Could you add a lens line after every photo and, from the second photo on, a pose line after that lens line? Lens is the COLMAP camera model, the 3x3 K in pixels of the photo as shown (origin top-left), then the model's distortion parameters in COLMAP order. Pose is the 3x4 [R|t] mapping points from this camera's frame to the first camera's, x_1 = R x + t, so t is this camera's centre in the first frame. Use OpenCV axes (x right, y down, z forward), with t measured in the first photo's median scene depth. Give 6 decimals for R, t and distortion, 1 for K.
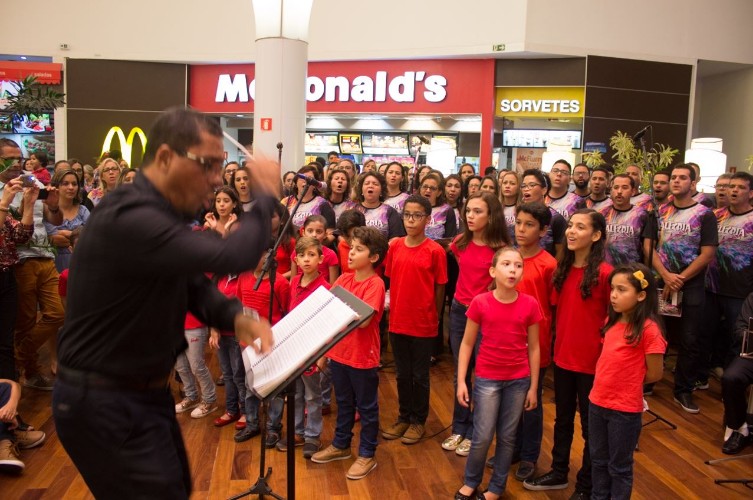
lens RADIAL K [[593.1, 0, 376.5], [0, 593.1, 250.0], [0, 0, 1]] dist [-0.179556, 0.137227]
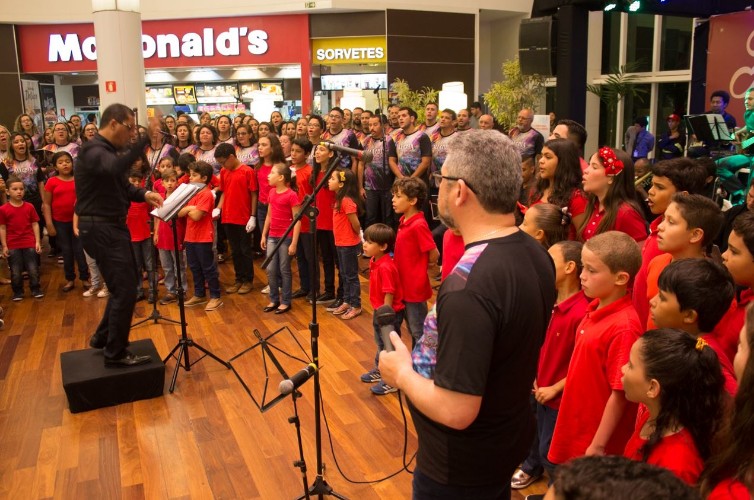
lens RADIAL K [[626.3, 0, 376.8], [0, 626.3, 237.6], [0, 0, 1]] dist [-0.154739, 0.124371]
pose [[0.967072, -0.096844, 0.235355, 0.007031], [0.080150, 0.993606, 0.079516, 0.021193], [-0.241551, -0.058035, 0.968651, -0.219094]]
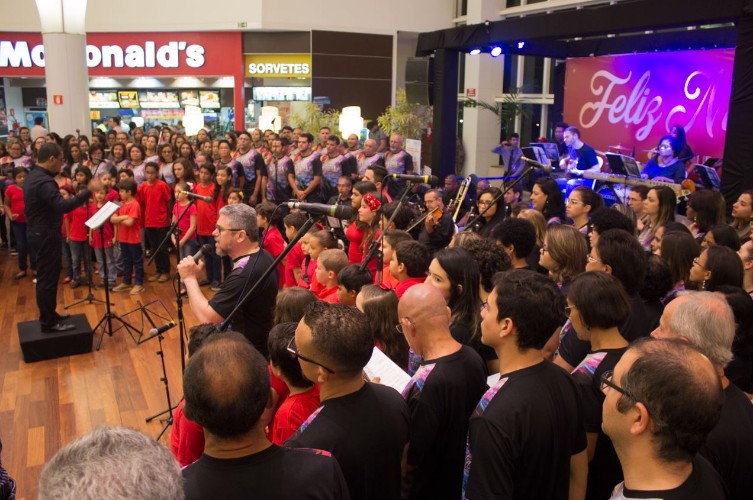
lens RADIAL K [[628.9, 0, 376.3], [0, 628.9, 237.2], [0, 0, 1]] dist [-0.141451, 0.112781]
pose [[0.949728, -0.083379, 0.301768, 0.038144], [0.056731, 0.993760, 0.096035, 0.002396], [-0.307893, -0.074088, 0.948532, -0.382392]]
